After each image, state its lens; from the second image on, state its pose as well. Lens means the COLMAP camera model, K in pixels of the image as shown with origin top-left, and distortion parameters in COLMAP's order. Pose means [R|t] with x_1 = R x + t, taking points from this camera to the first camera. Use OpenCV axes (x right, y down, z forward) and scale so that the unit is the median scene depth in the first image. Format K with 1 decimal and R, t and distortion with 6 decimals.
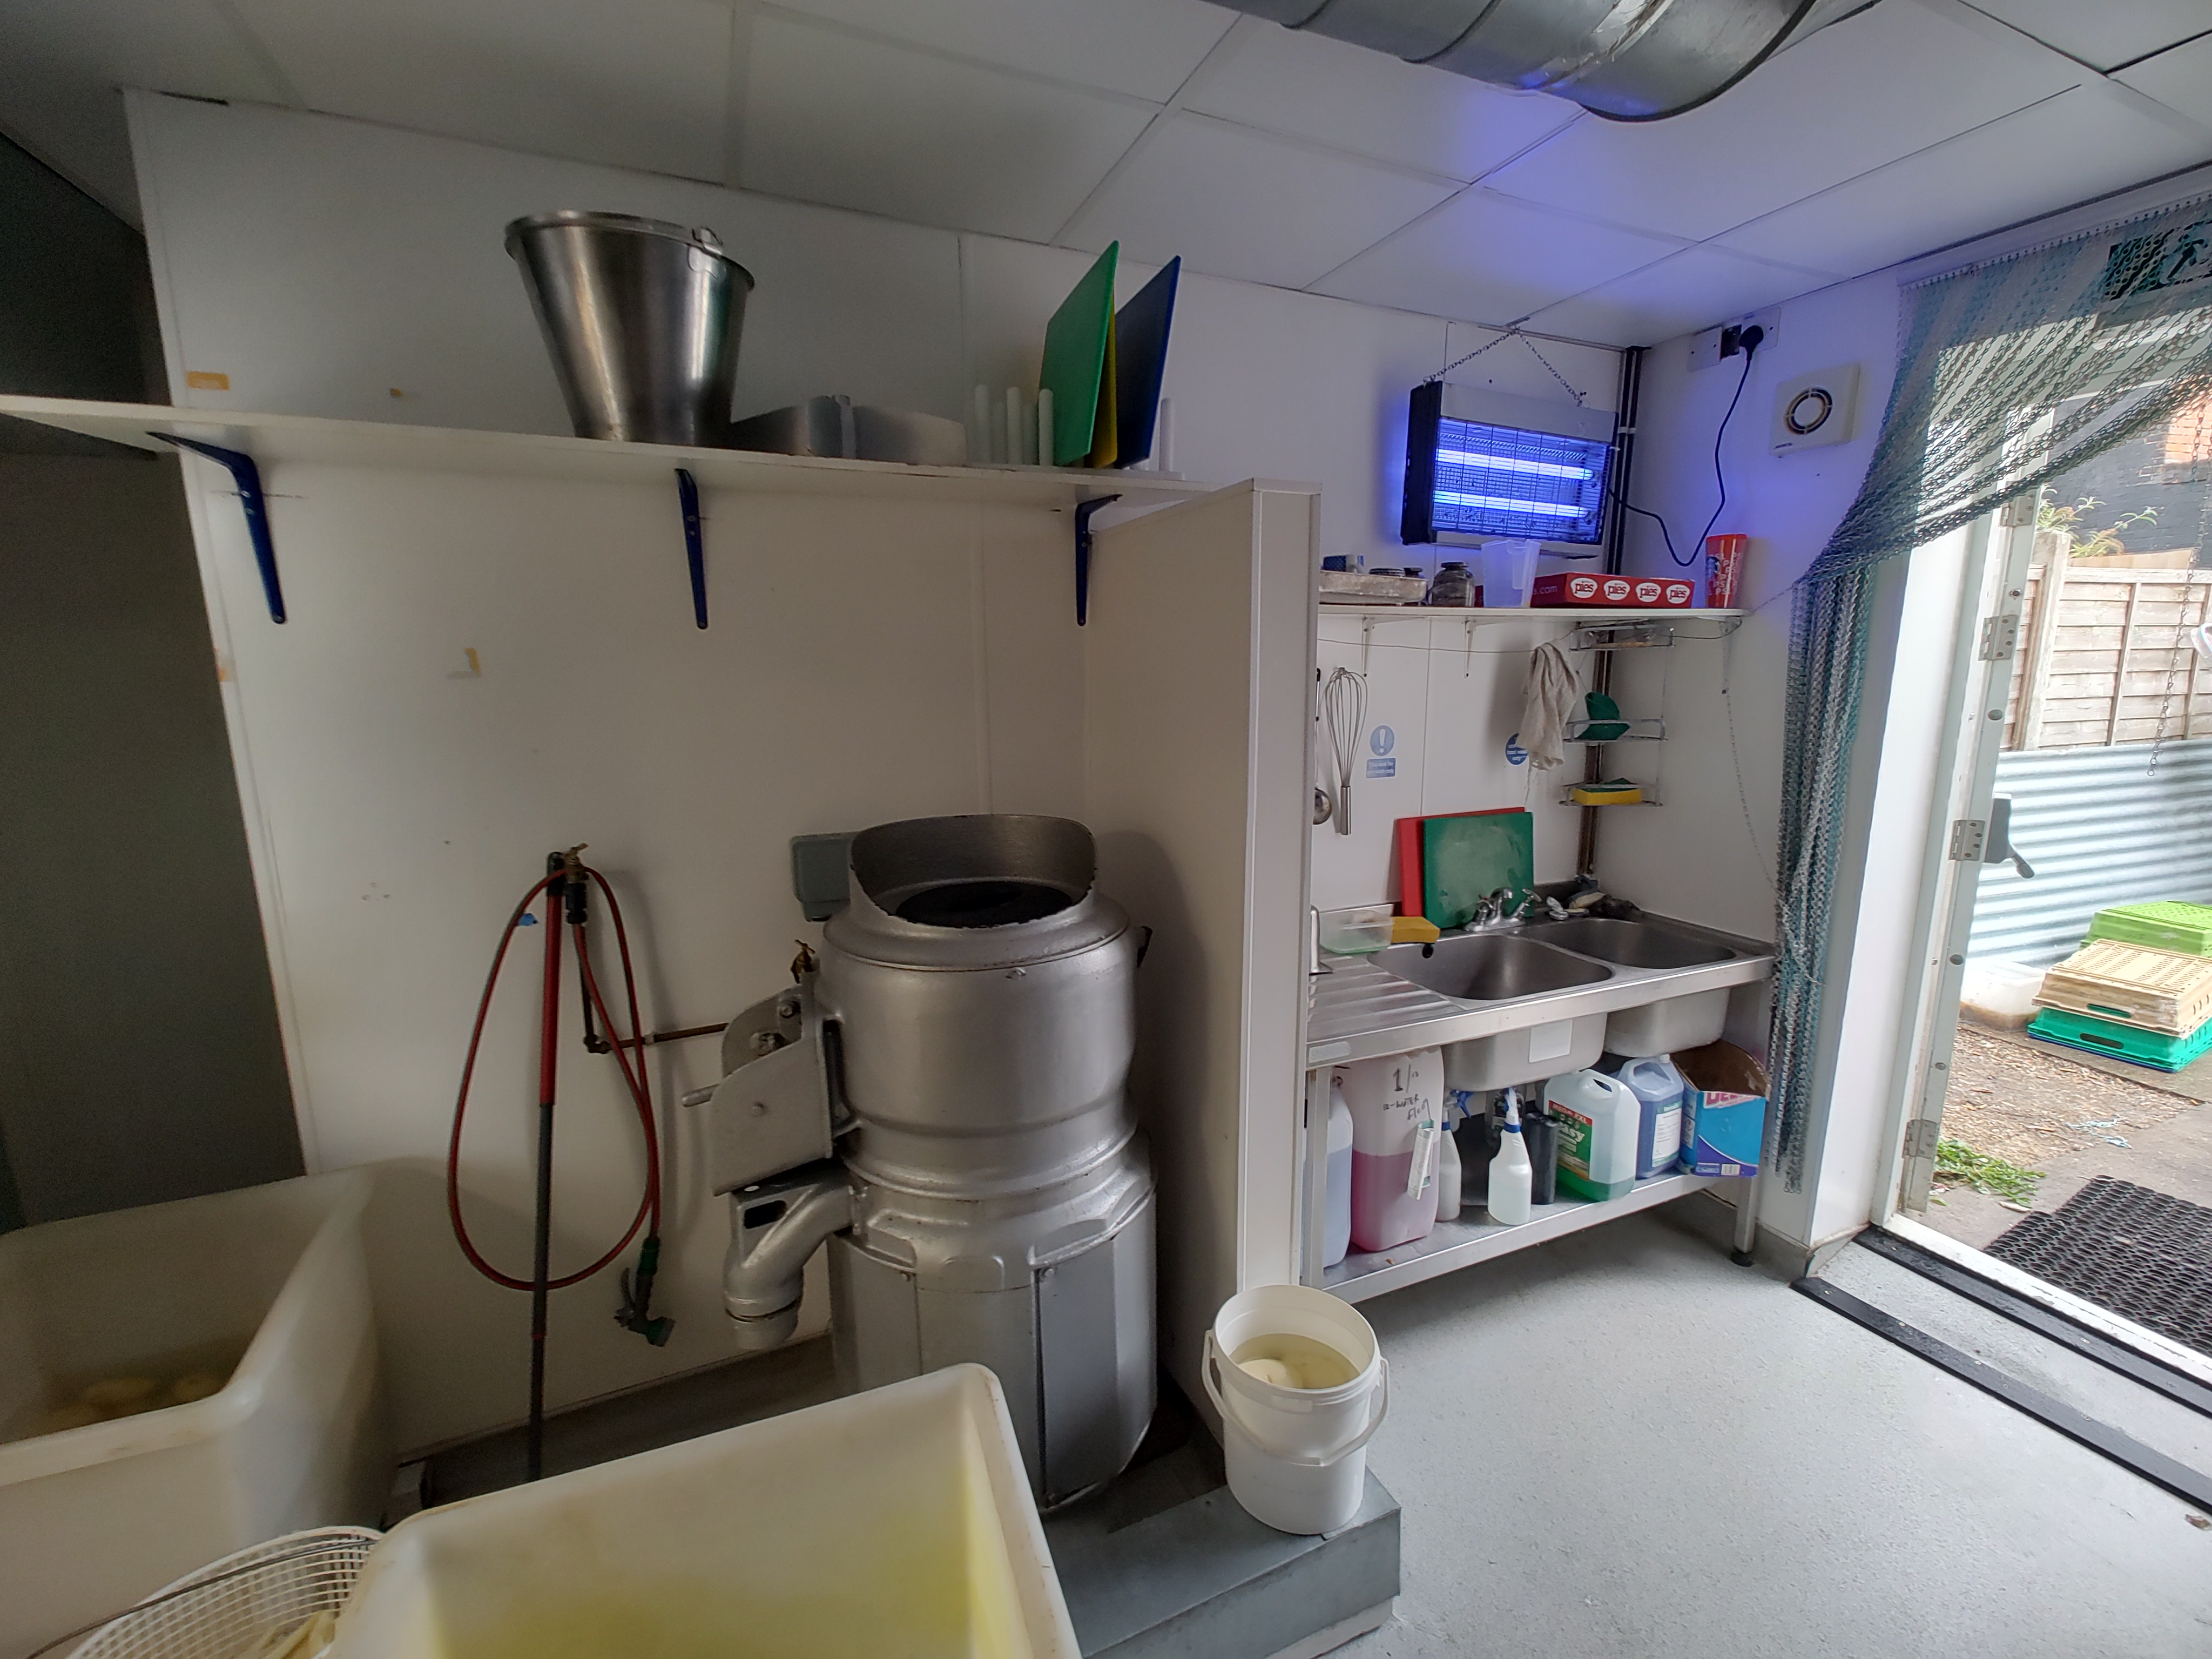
lens RADIAL K [[921.4, 0, 1106.0], [0, 921.4, 829.5], [0, 0, 1]] dist [0.000824, 0.000035]
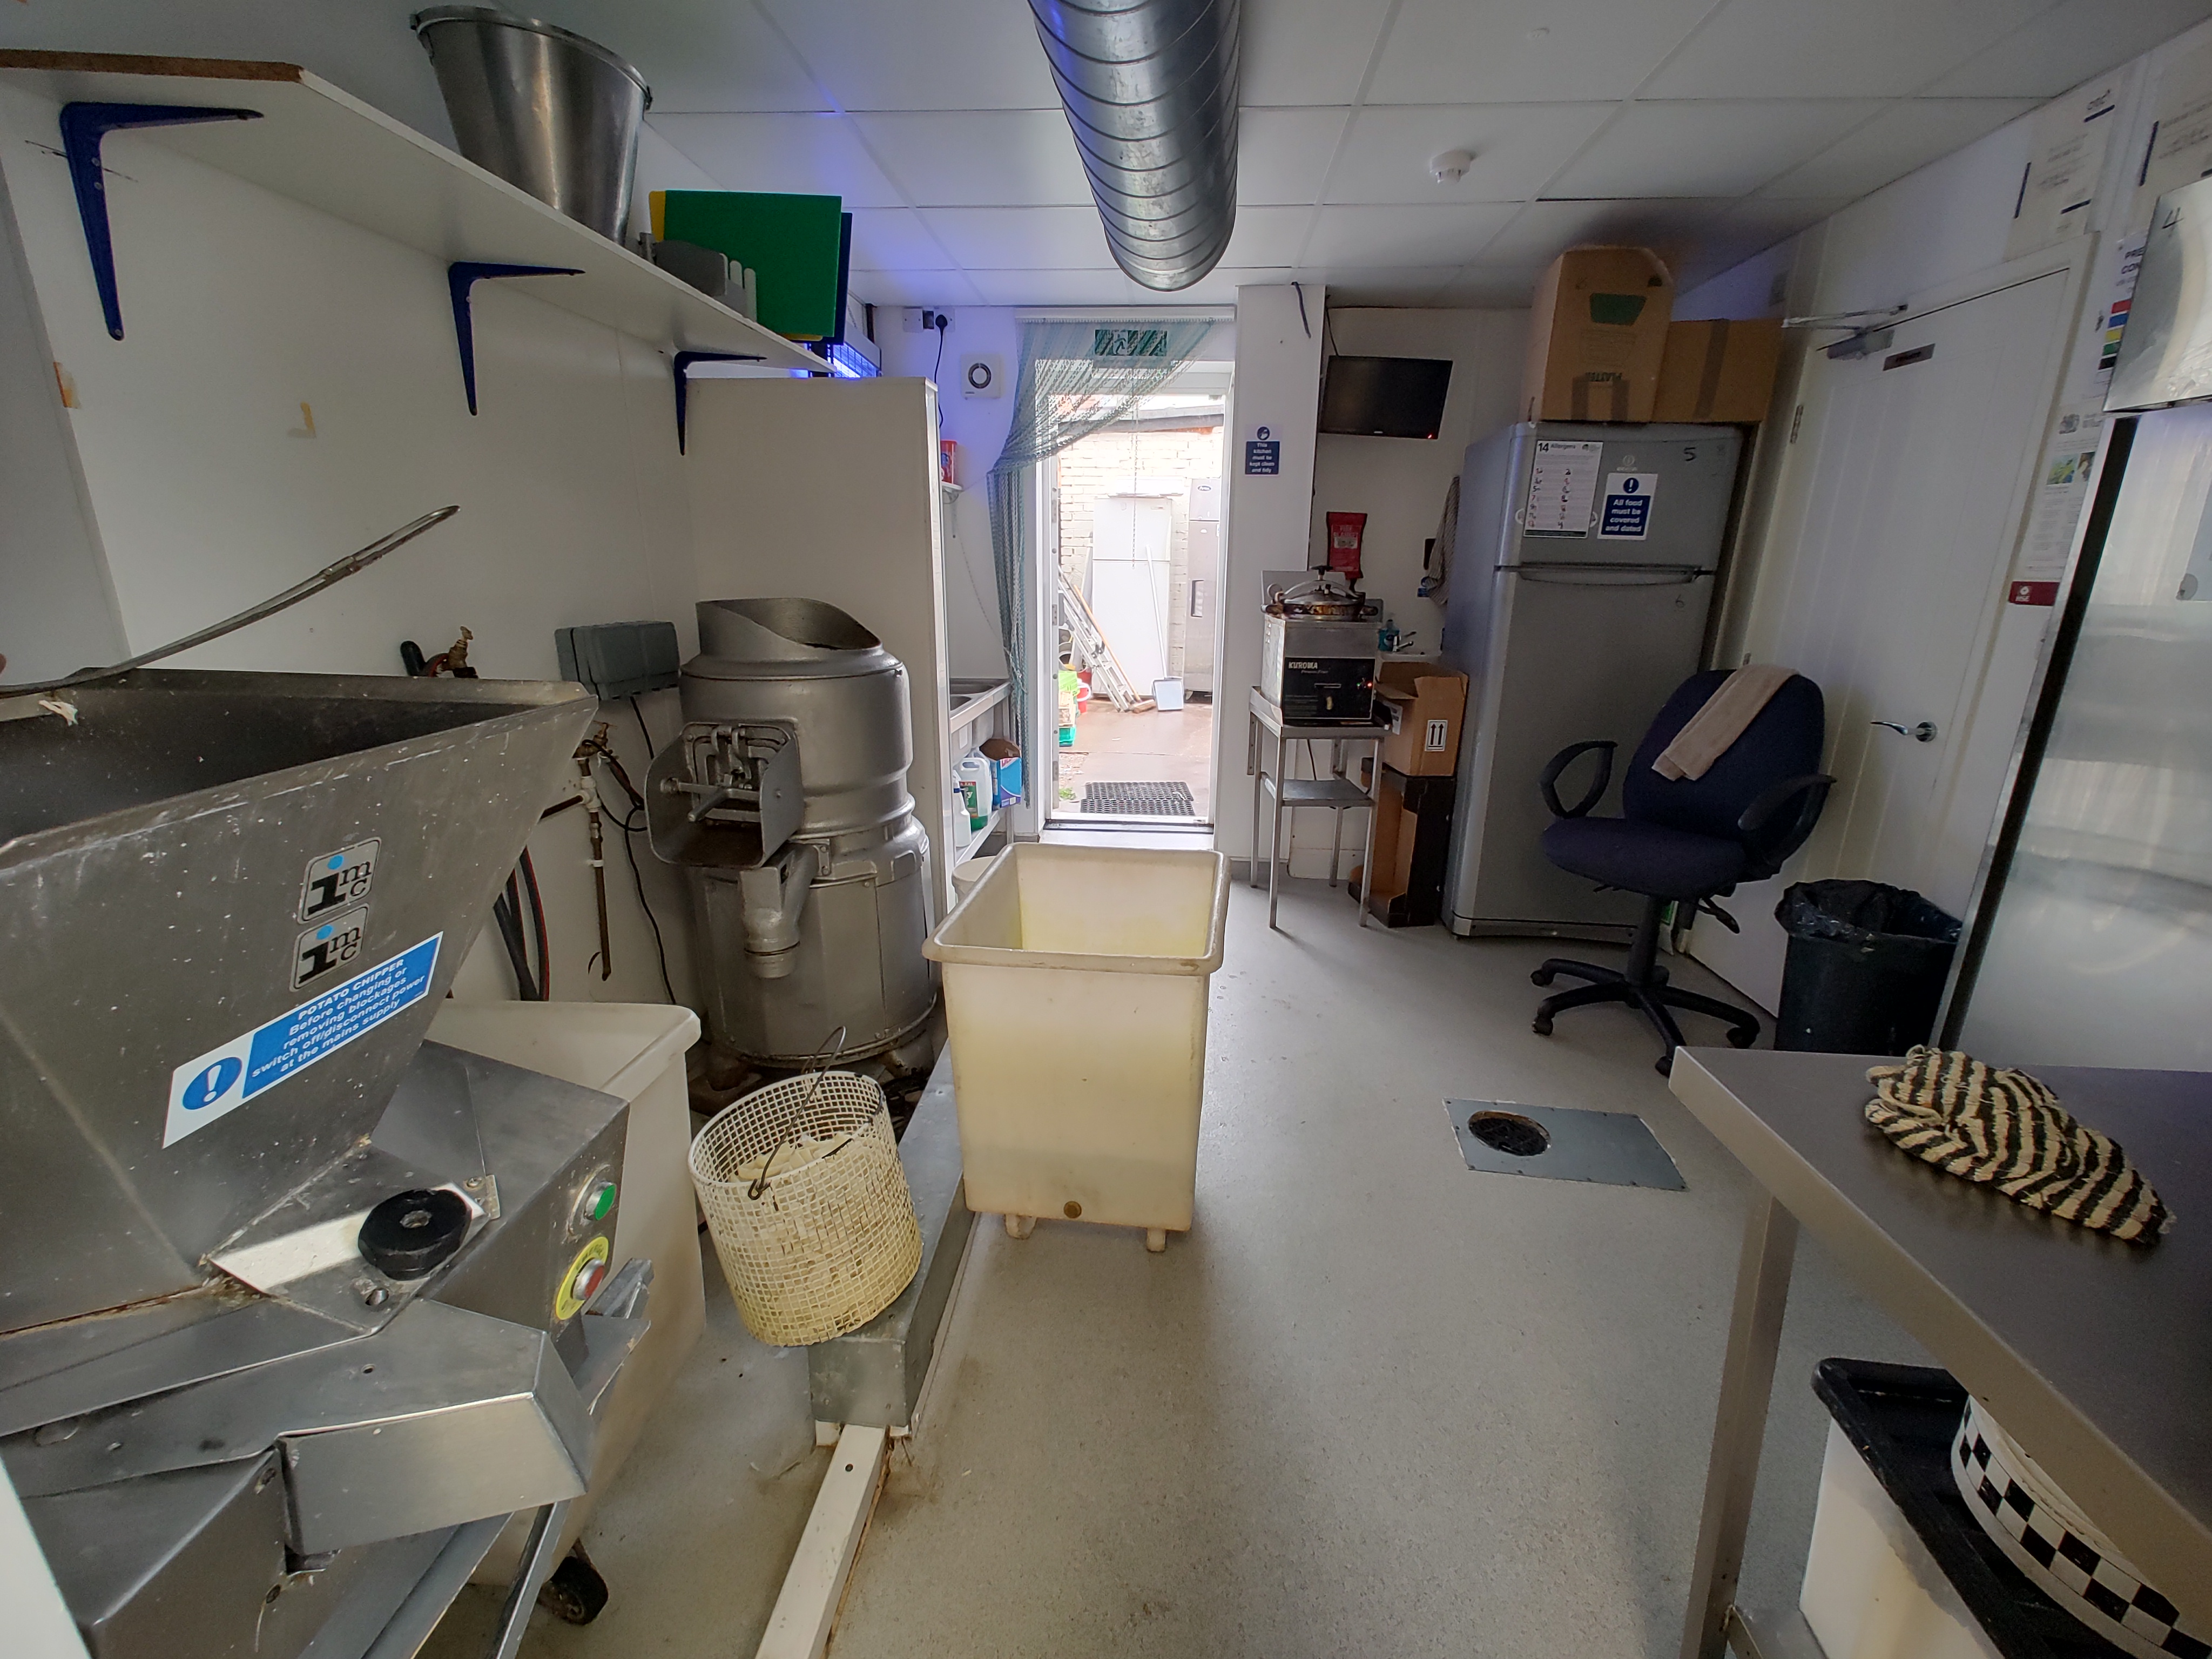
lens RADIAL K [[921.4, 0, 1106.0], [0, 921.4, 829.5], [0, 0, 1]] dist [0.000824, 0.000035]
pose [[0.473292, -0.231344, 0.849985, -0.854042], [0.138135, 0.972453, 0.187759, 0.106539], [-0.870008, 0.028548, 0.492211, -0.081477]]
